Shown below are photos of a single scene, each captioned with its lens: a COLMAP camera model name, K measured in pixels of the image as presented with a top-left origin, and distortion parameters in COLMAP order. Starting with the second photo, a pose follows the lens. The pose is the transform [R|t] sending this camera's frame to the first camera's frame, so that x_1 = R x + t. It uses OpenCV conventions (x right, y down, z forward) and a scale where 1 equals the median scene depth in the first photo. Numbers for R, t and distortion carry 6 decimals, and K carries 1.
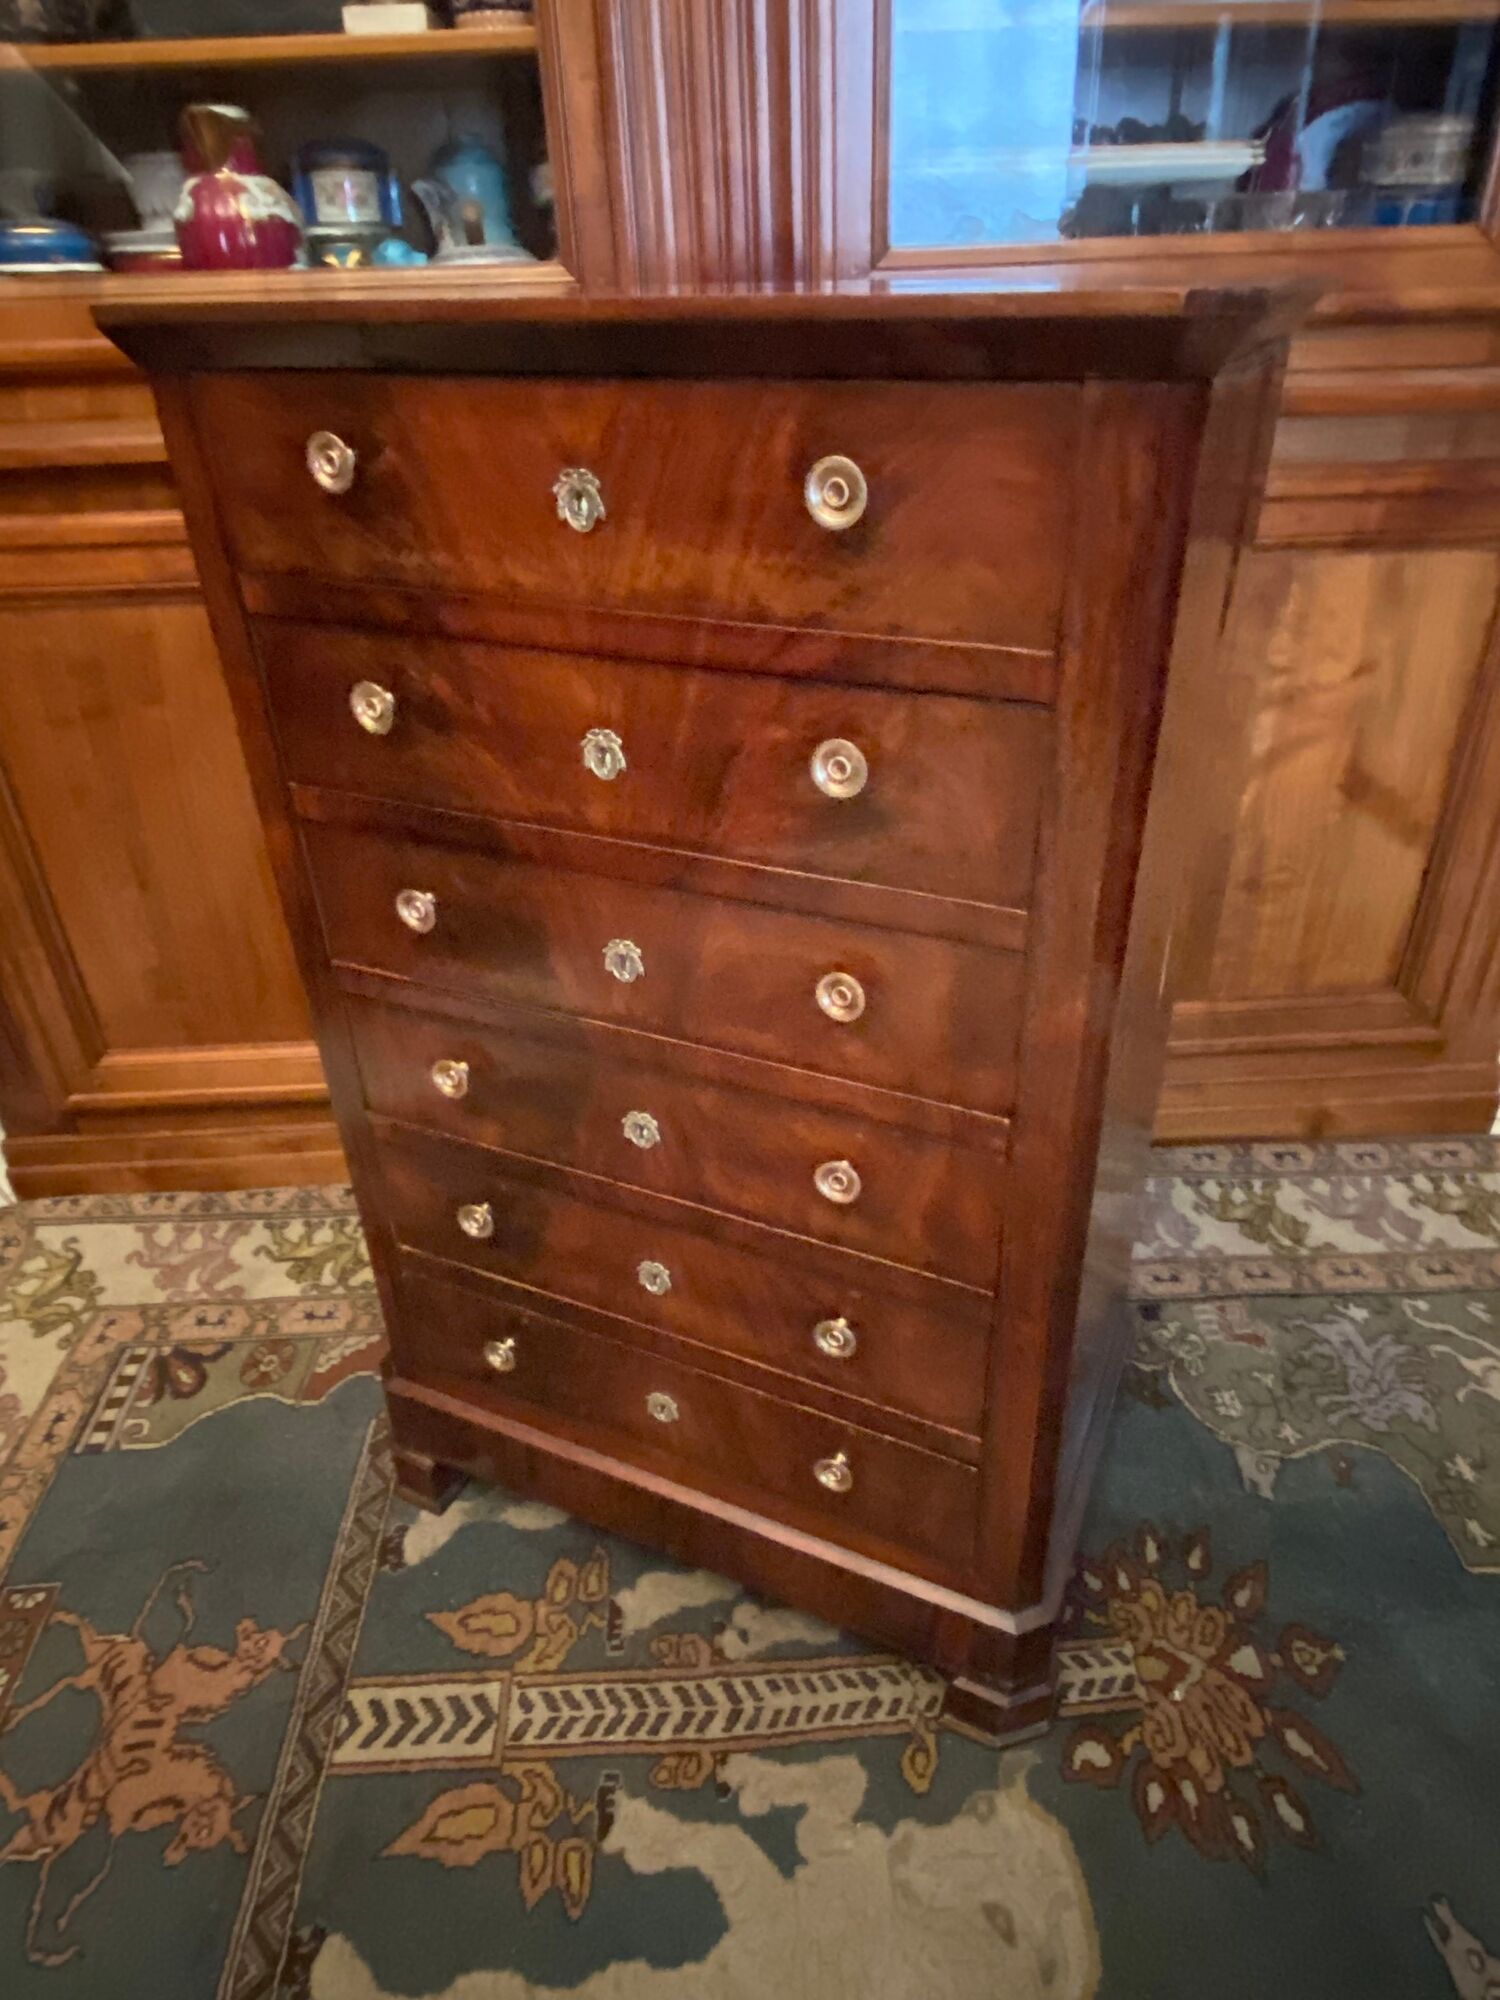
lens RADIAL K [[1257.5, 0, 775.0], [0, 1257.5, 1002.3], [0, 0, 1]] dist [0.016668, -0.022642]
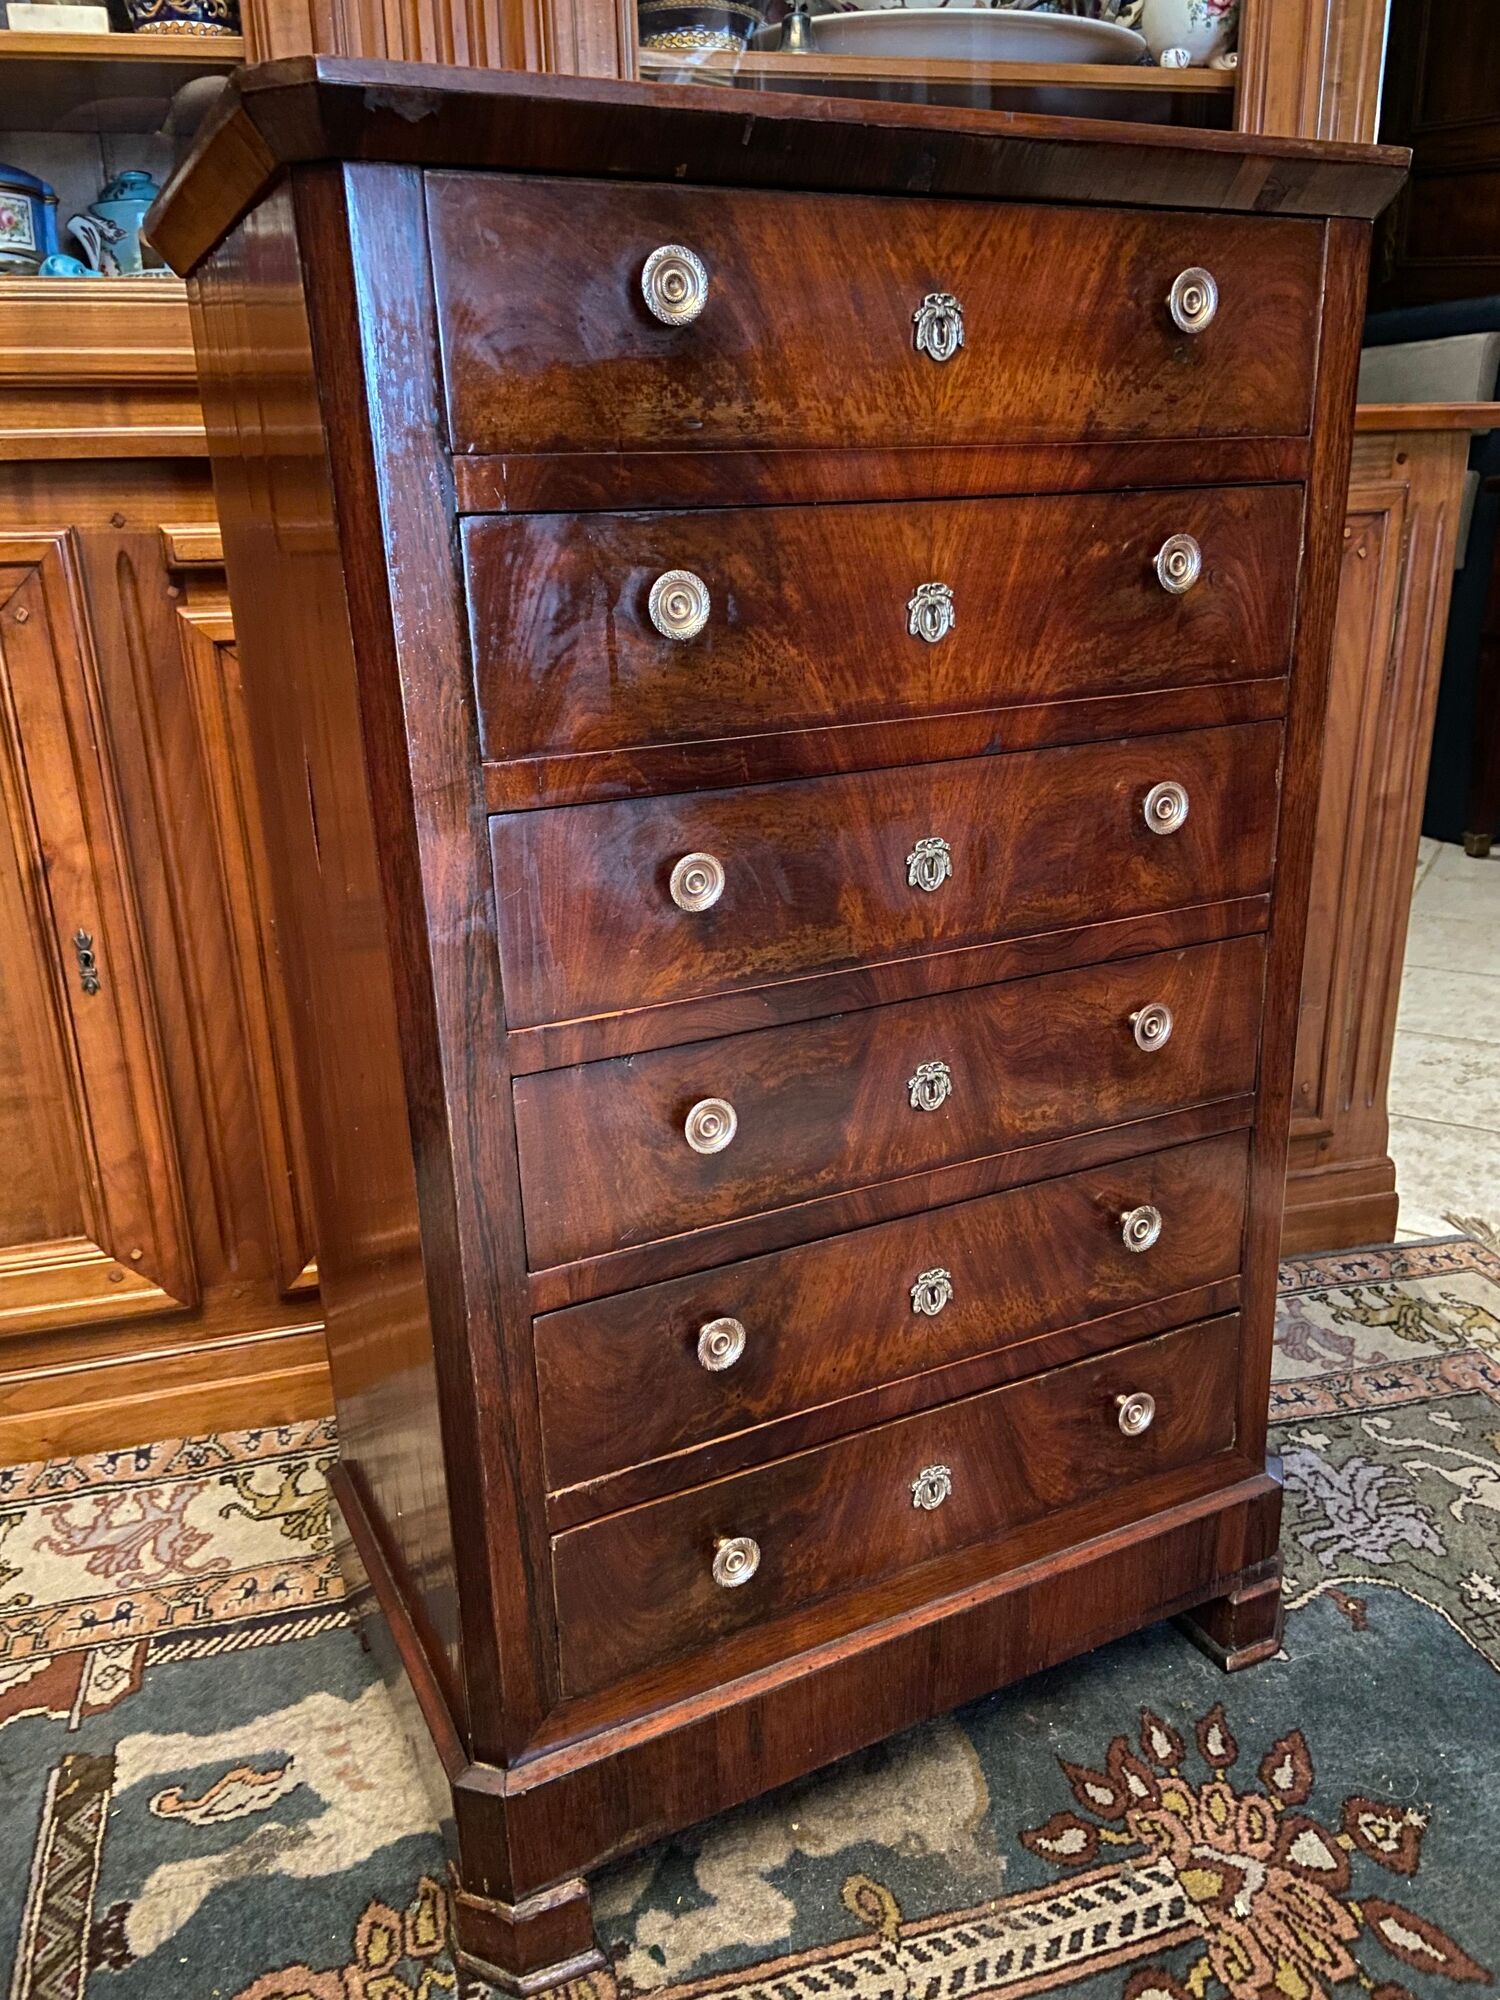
lens RADIAL K [[1526.9, 0, 755.3], [0, 1526.9, 989.3], [0, 0, 1]] dist [0.093925, -0.124426]
pose [[0.975034, -0.066584, 0.211839, -0.123286], [0.112965, 0.970048, -0.215046, 0.179962], [-0.191175, 0.233608, 0.953352, 0.040062]]
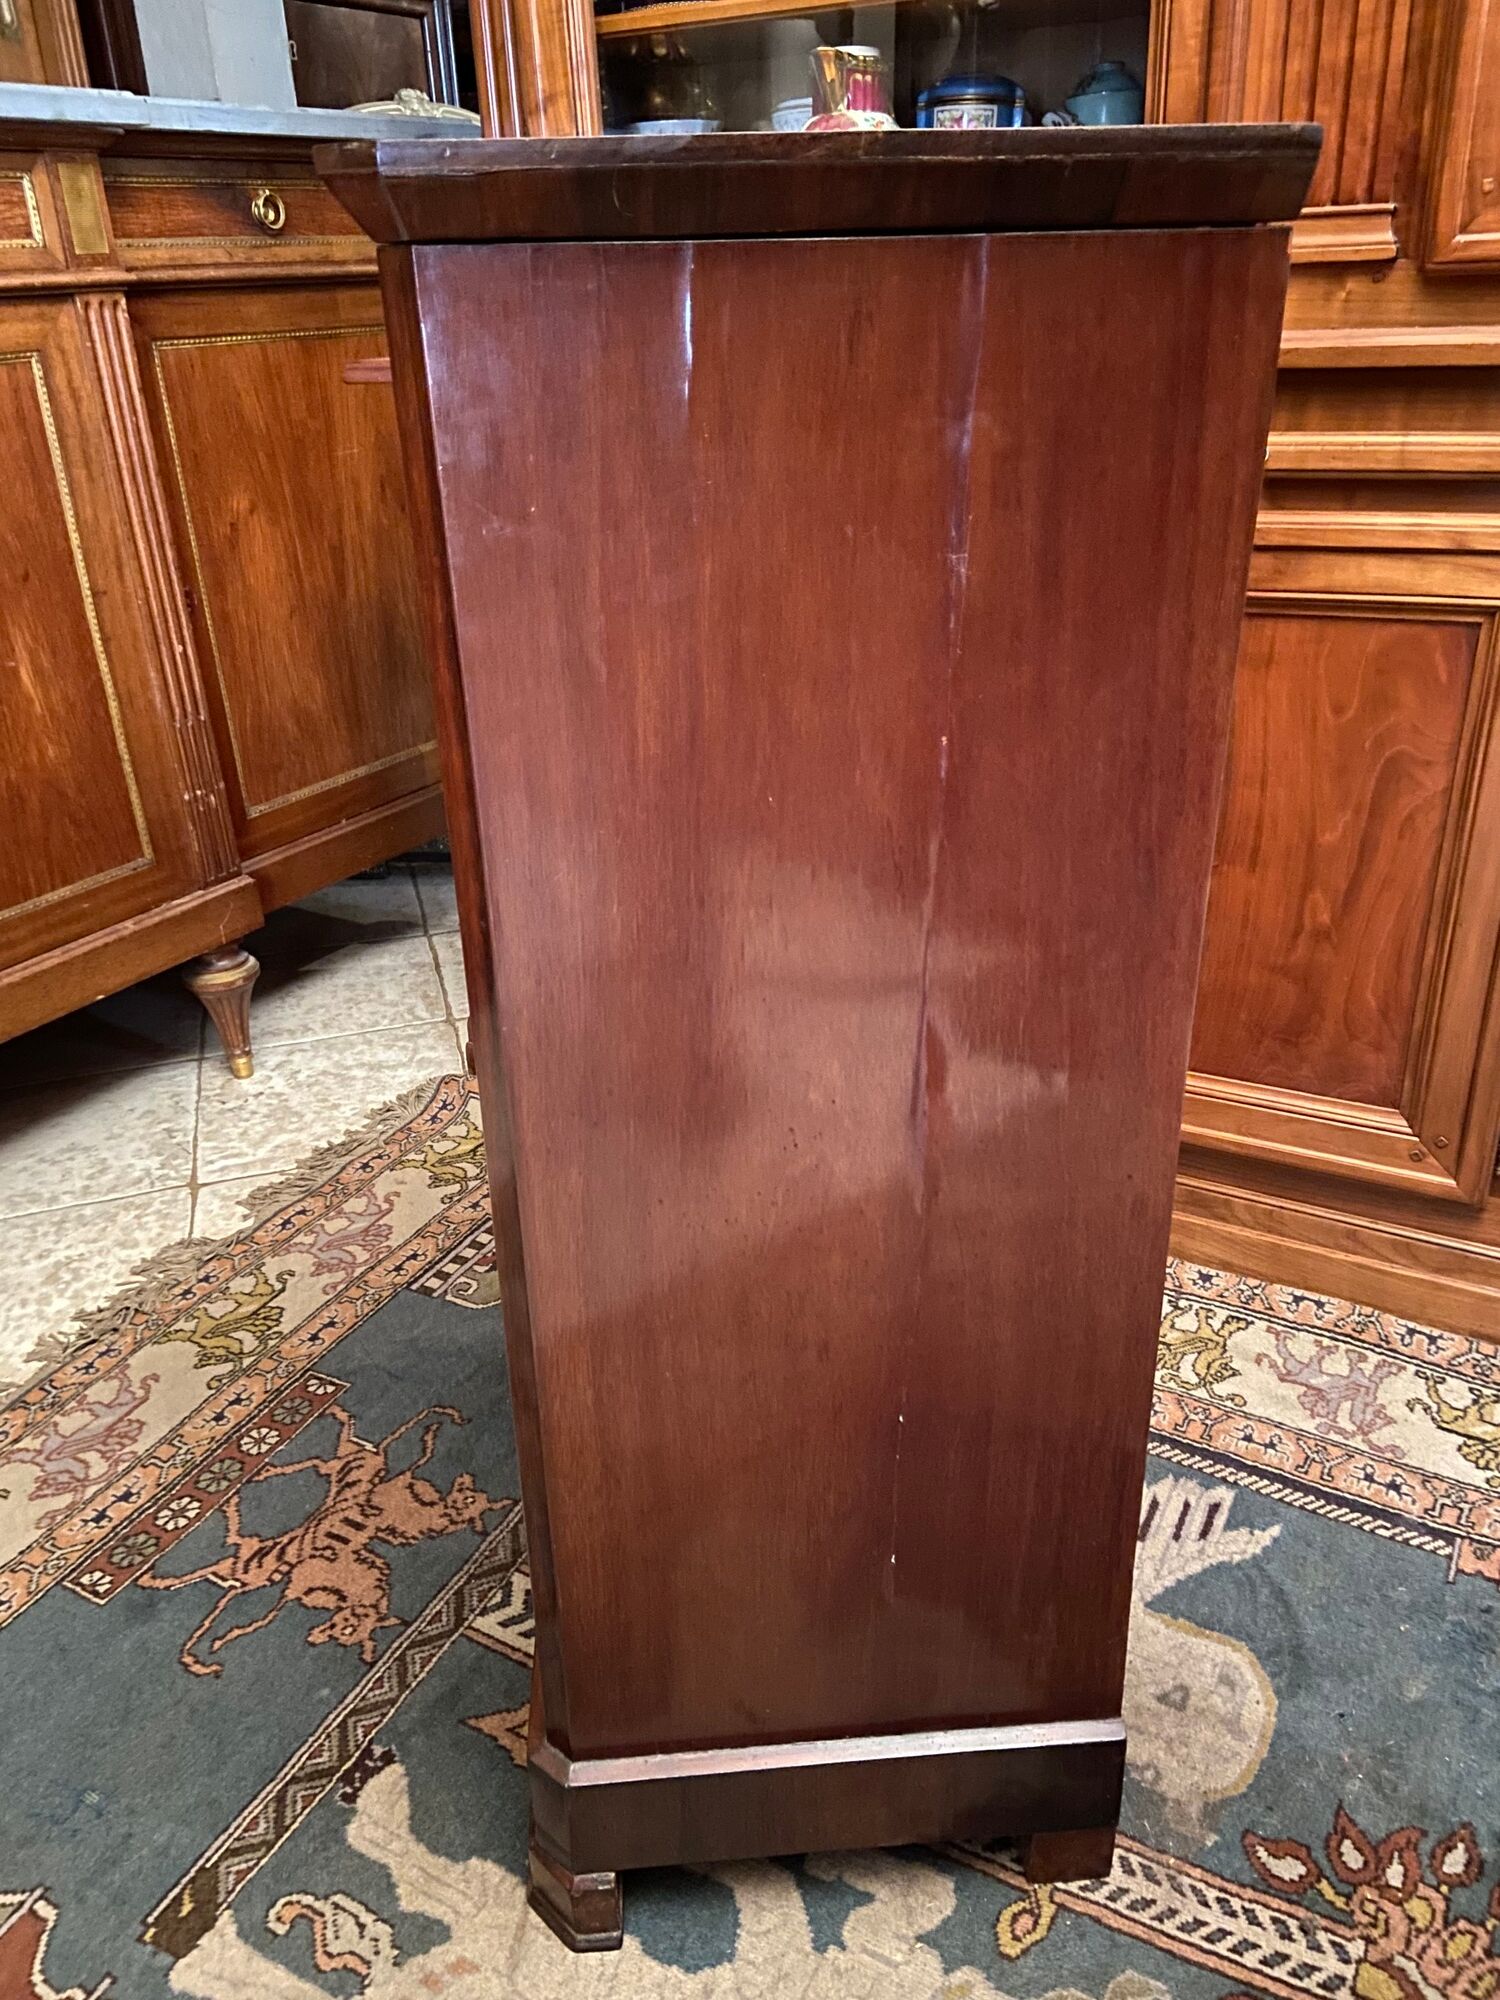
lens RADIAL K [[1509.7, 0, 743.8], [0, 1509.7, 1000.6], [0, 0, 1]] dist [0.090147, -0.111904]
pose [[0.850255, 0.221603, -0.477450, 0.287322], [-0.260904, 0.965221, -0.016628, 0.088428], [0.457160, 0.138707, 0.878502, -0.029046]]
